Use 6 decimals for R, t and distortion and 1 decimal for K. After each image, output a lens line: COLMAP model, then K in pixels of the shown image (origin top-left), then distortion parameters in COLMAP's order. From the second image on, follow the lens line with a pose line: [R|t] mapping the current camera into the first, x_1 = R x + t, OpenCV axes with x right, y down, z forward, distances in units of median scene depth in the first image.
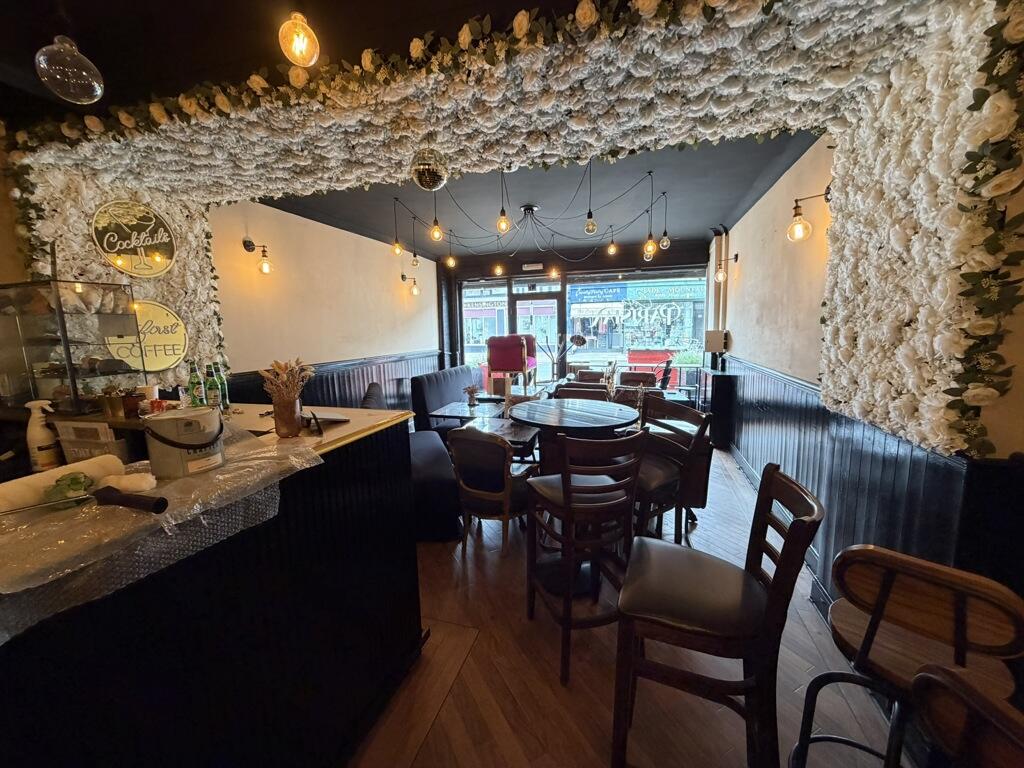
lens RADIAL K [[404.3, 0, 513.3], [0, 404.3, 380.6], [0, 0, 1]] dist [-0.003671, 0.000425]
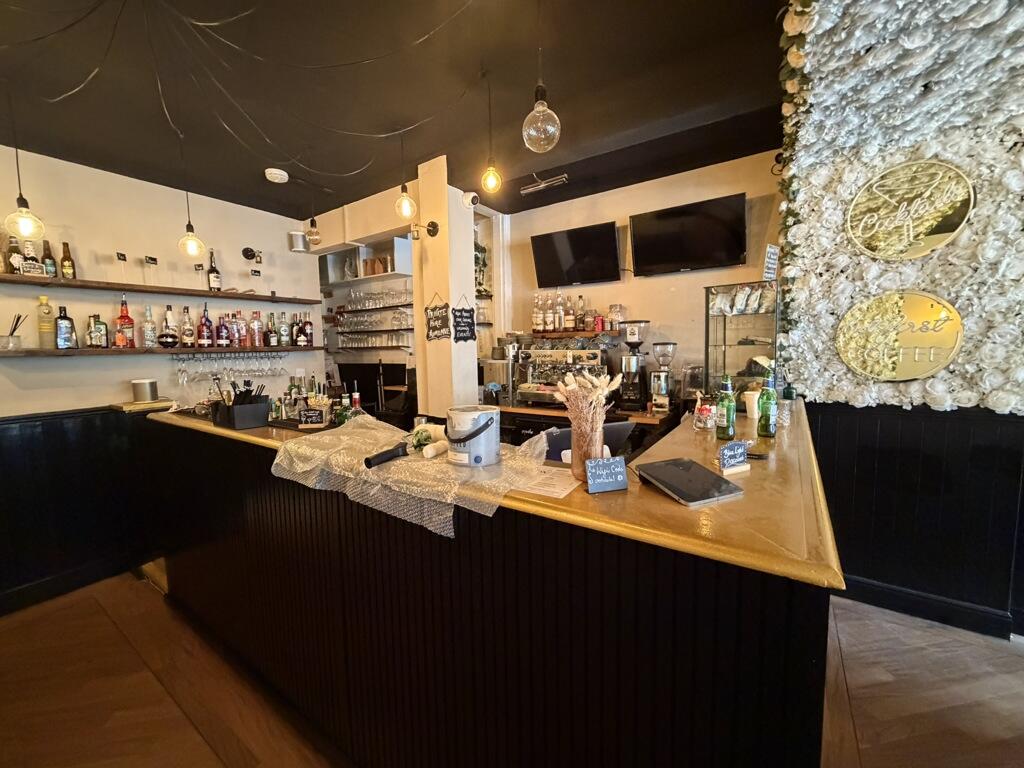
lens RADIAL K [[404.3, 0, 508.0], [0, 404.3, 383.4], [0, 0, 1]] dist [-0.003671, 0.000425]
pose [[-0.306913, 0.117114, -0.944505, 0.097696], [-0.096213, 0.983498, 0.153213, -0.080856], [0.946862, 0.137896, -0.290580, 0.649250]]
